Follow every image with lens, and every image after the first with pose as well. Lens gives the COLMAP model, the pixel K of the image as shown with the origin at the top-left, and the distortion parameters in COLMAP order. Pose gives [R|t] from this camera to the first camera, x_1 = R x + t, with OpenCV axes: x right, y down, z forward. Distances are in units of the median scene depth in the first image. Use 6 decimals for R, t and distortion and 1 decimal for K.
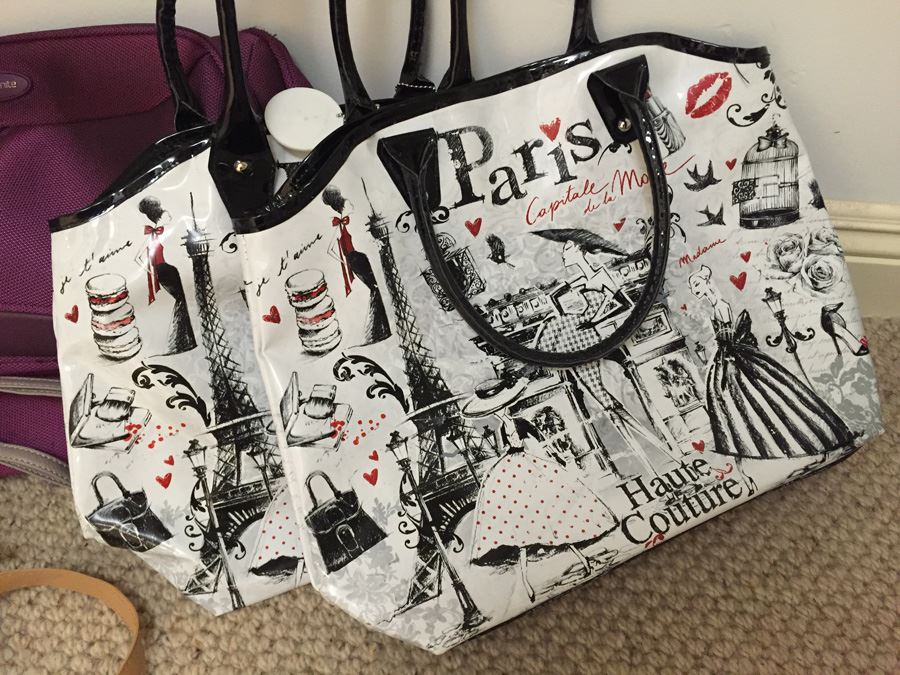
lens RADIAL K [[762.1, 0, 450.0], [0, 762.1, 337.5], [0, 0, 1]] dist [0.082616, -0.131455]
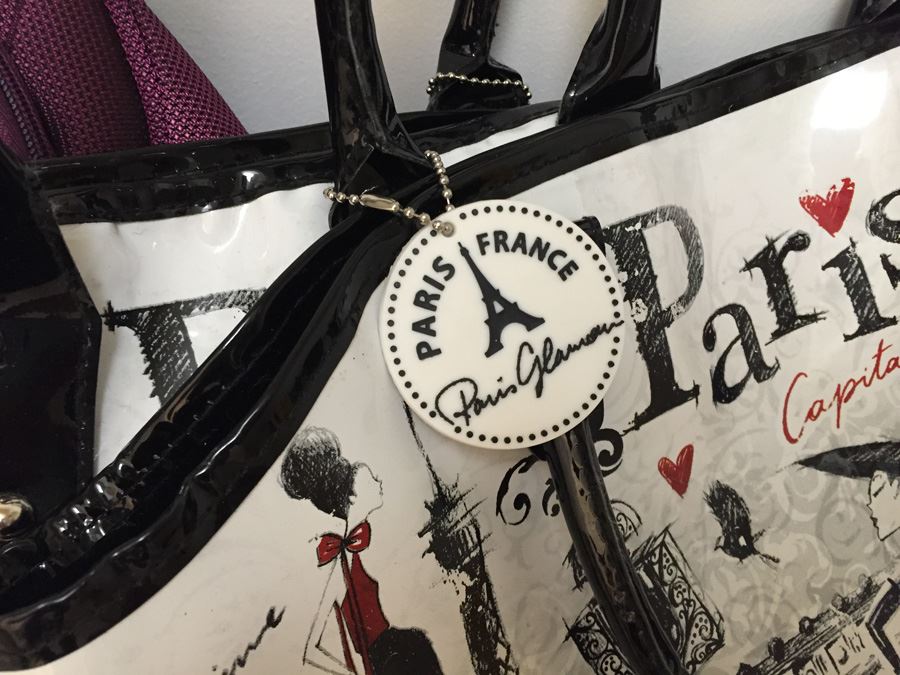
lens RADIAL K [[762.1, 0, 450.0], [0, 762.1, 337.5], [0, 0, 1]] dist [0.082616, -0.131455]
pose [[0.982755, -0.062560, 0.174007, -0.137062], [0.077103, 0.993959, -0.078108, -0.187327], [-0.168070, 0.090178, 0.981642, 0.644182]]
